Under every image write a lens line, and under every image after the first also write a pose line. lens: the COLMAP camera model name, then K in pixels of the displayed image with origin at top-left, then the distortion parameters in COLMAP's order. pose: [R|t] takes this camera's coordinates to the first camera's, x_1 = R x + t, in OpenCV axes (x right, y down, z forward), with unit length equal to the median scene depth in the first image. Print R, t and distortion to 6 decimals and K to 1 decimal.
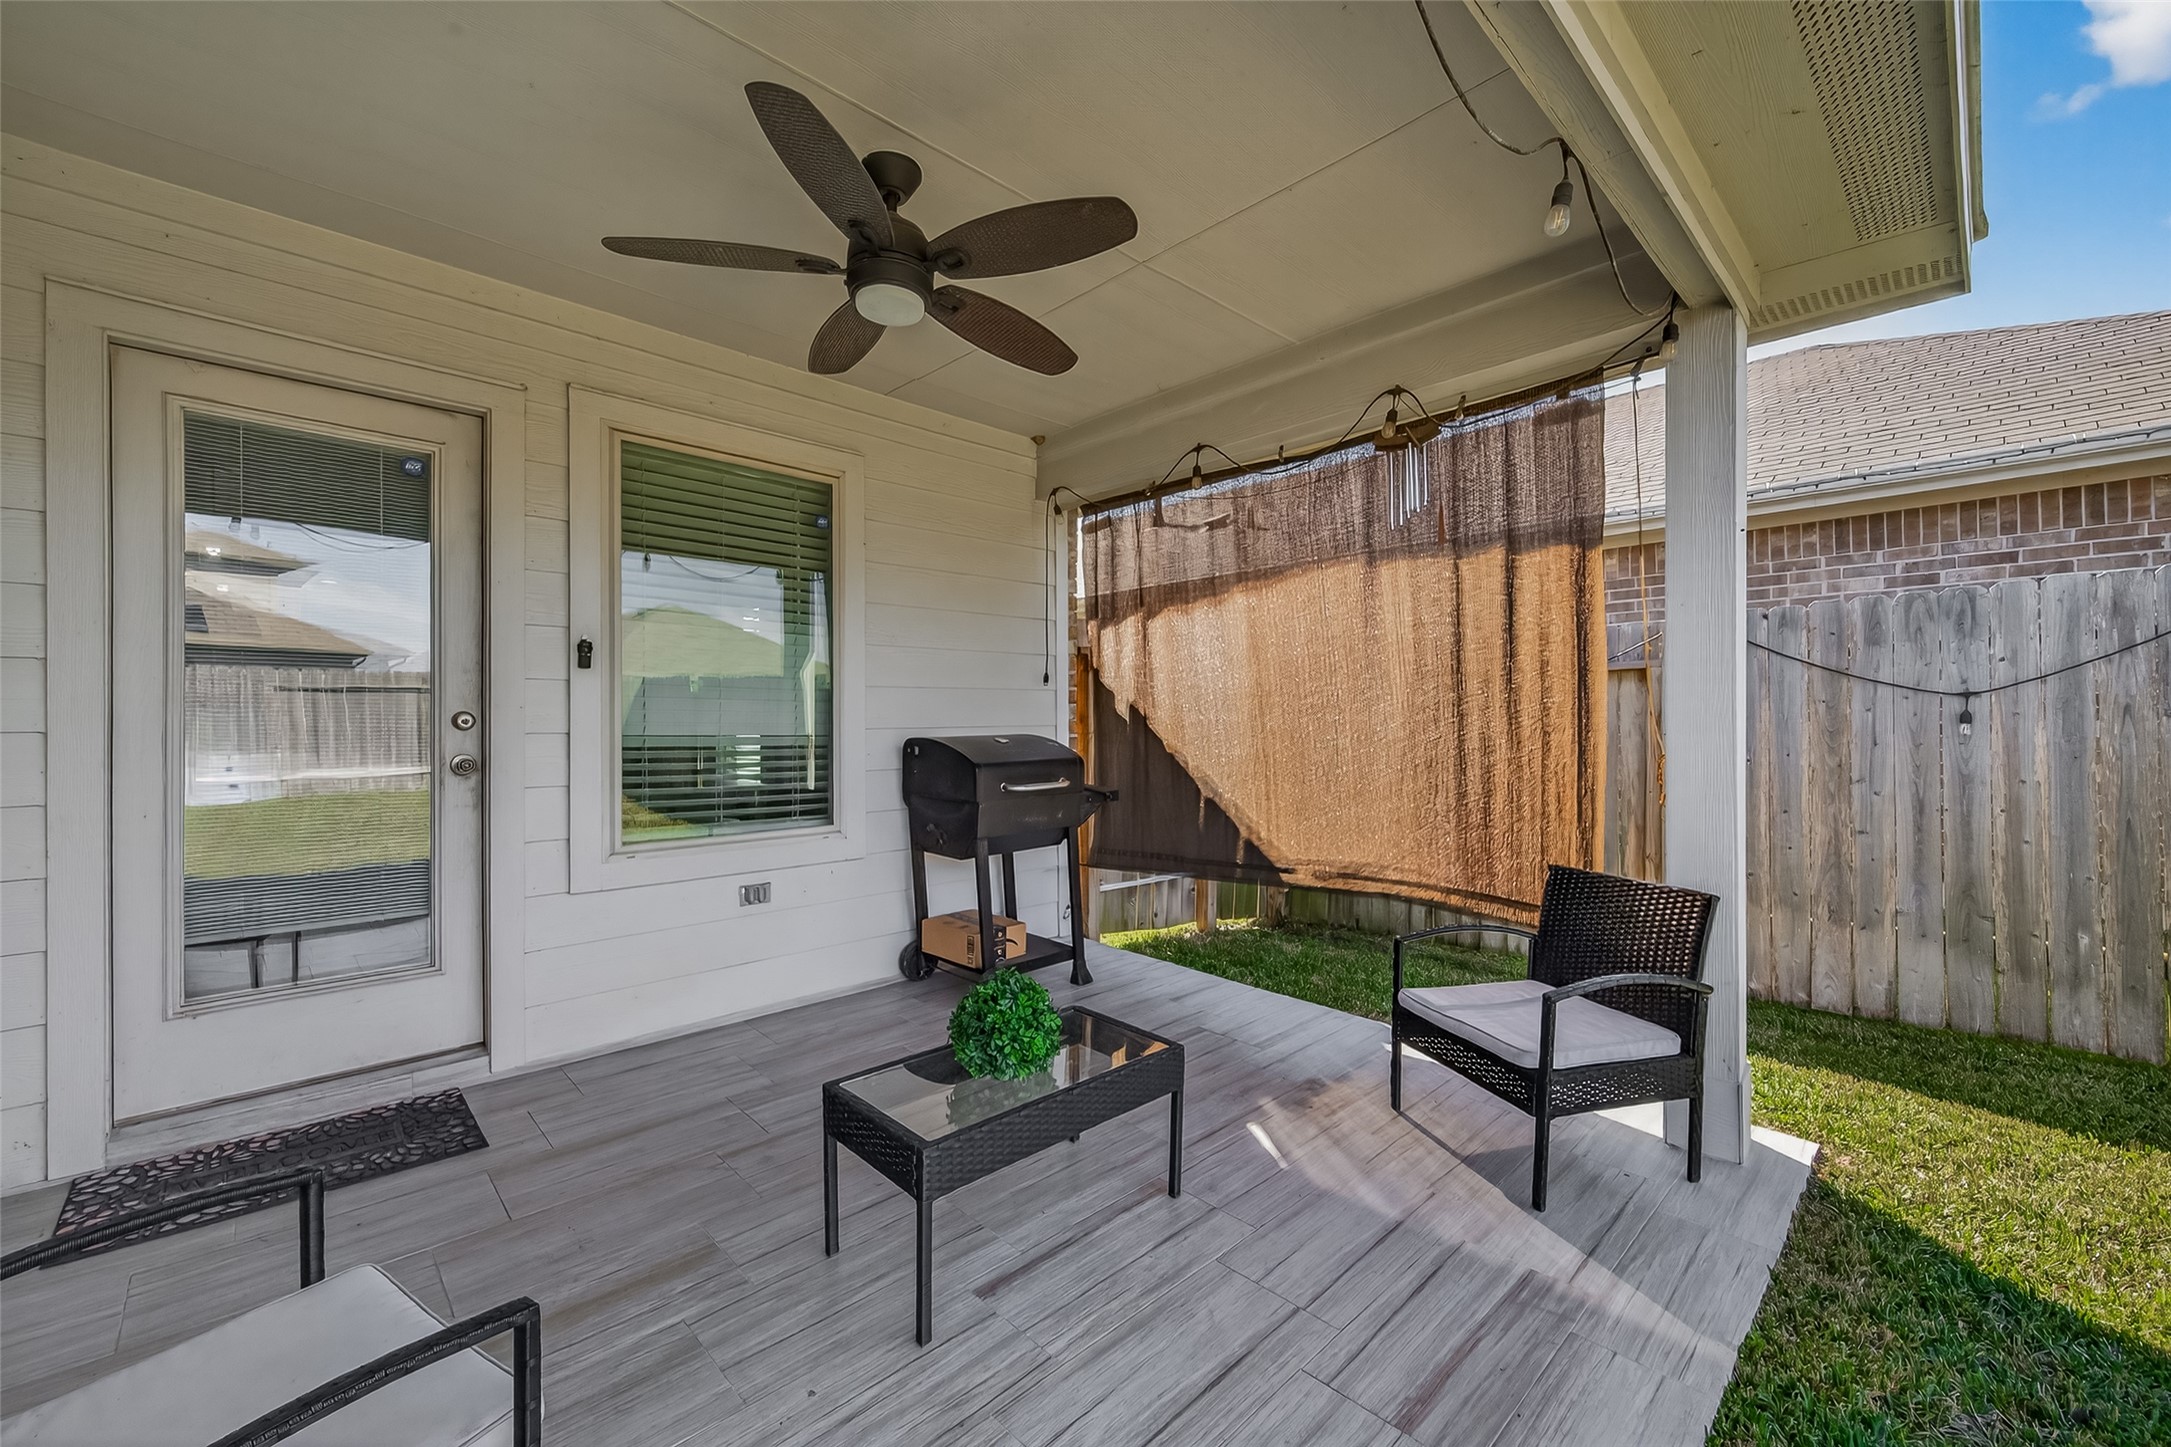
lens RADIAL K [[850.7, 0, 1090.2], [0, 850.7, 712.3], [0, 0, 1]] dist [0.001493, -0.000123]
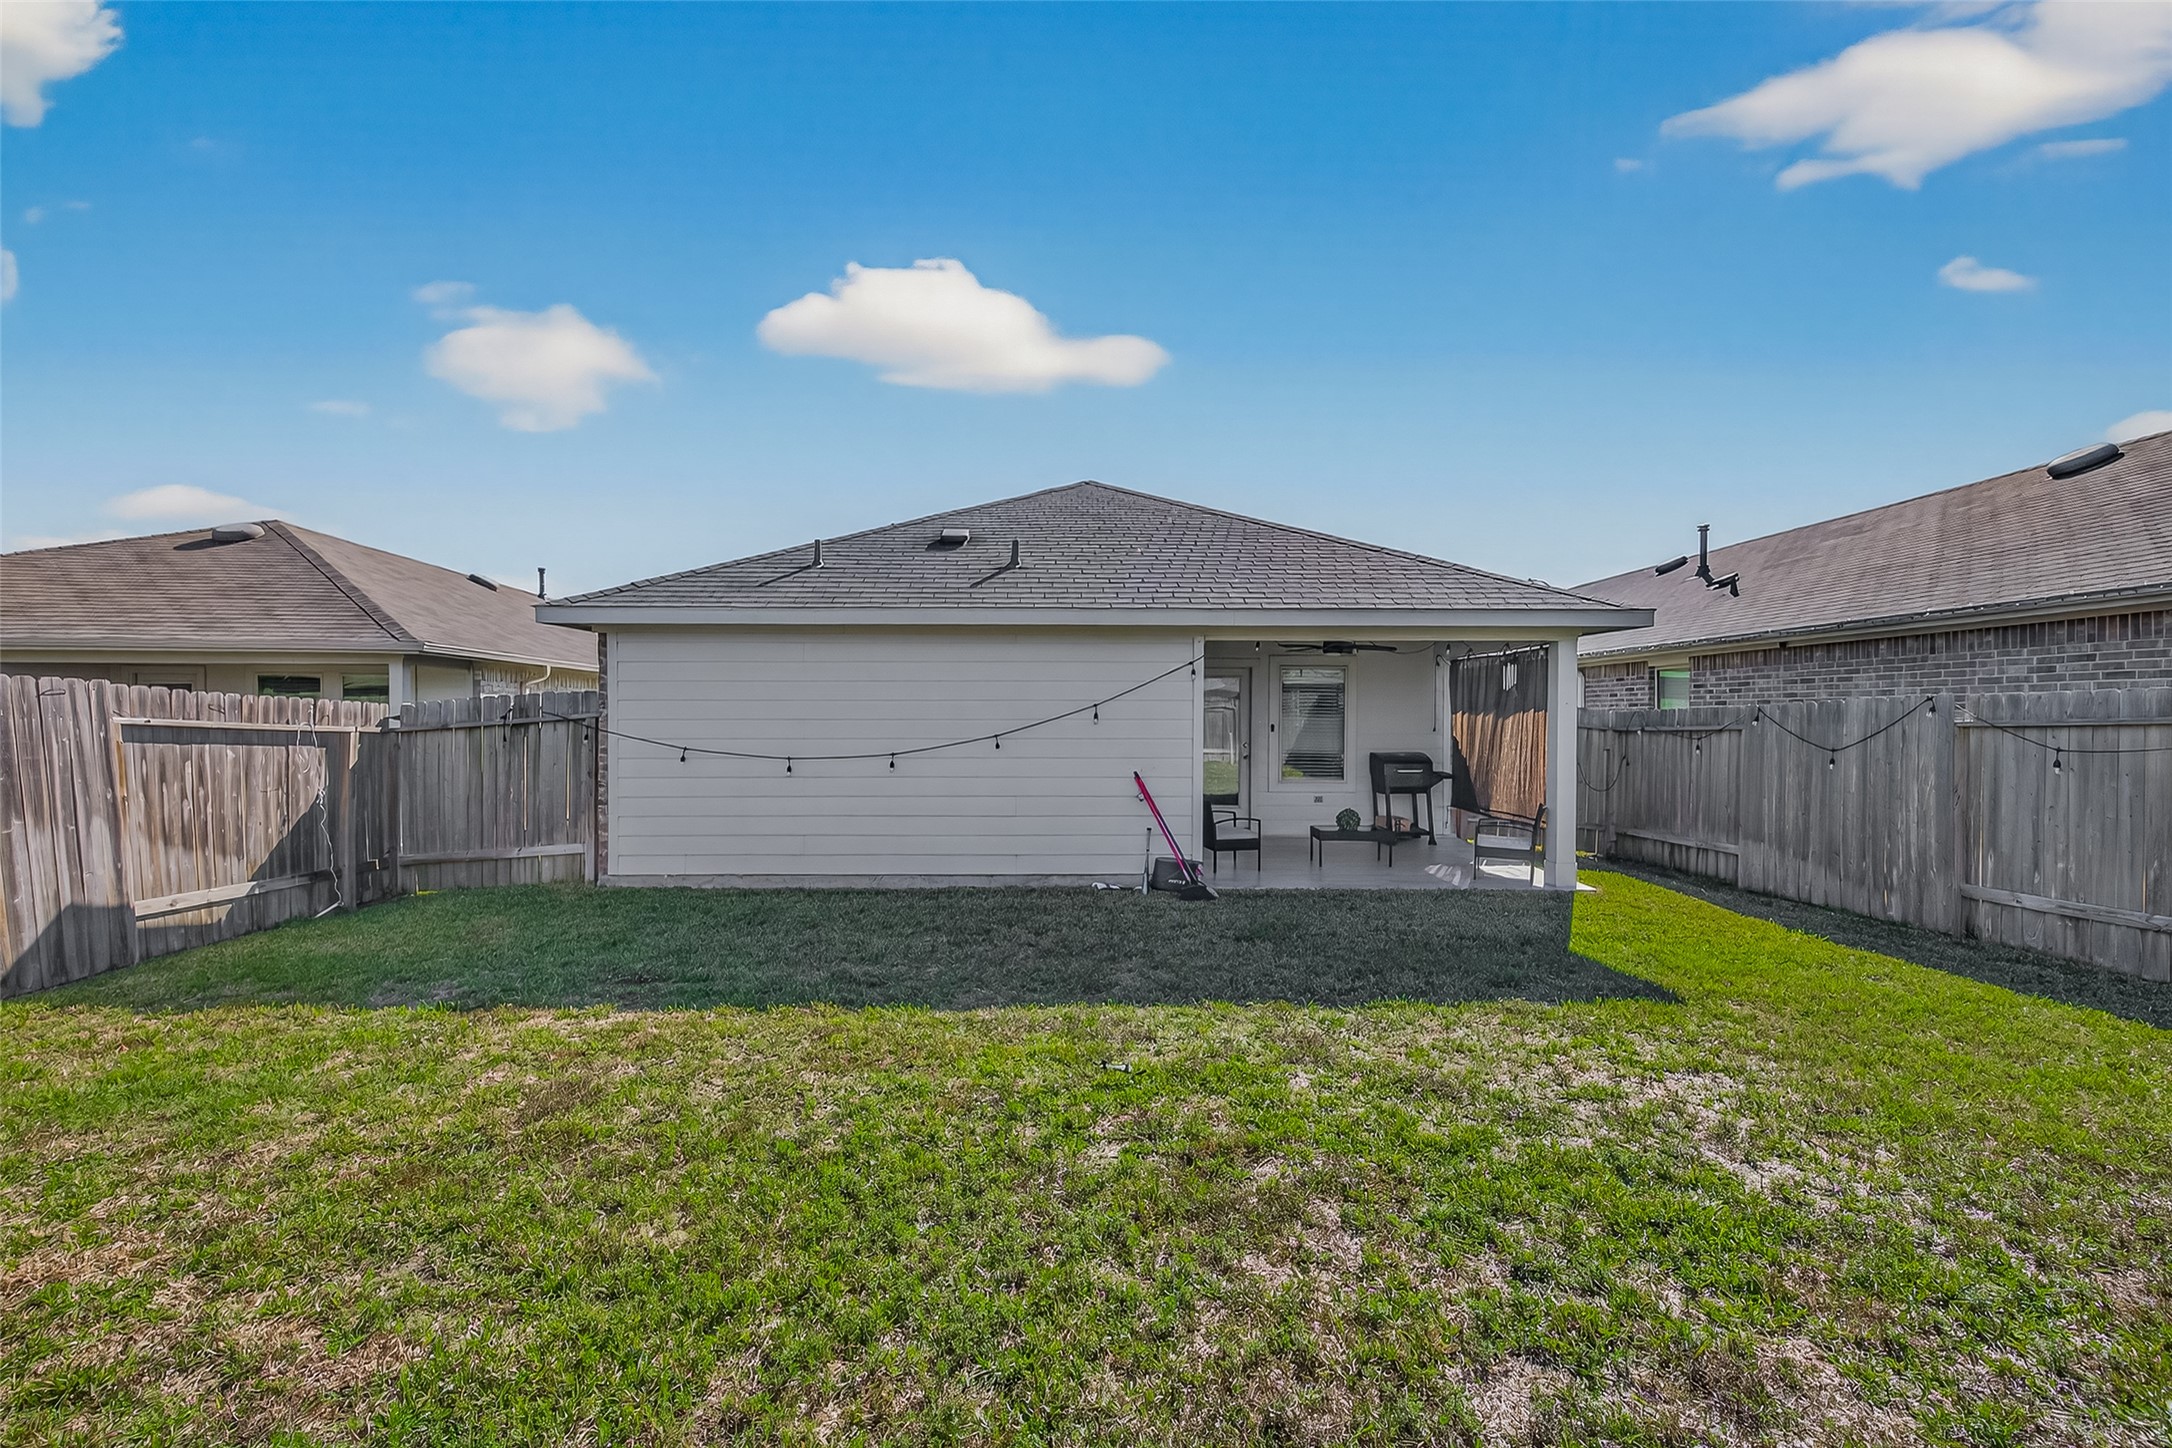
lens RADIAL K [[851.1, 0, 1076.8], [0, 851.1, 723.1], [0, 0, 1]] dist [0.001493, -0.000123]
pose [[0.703393, 0.011391, -0.710710, 0.793973], [0.003728, 0.999799, 0.019714, -0.090989], [0.710791, -0.016516, 0.703209, -1.220036]]
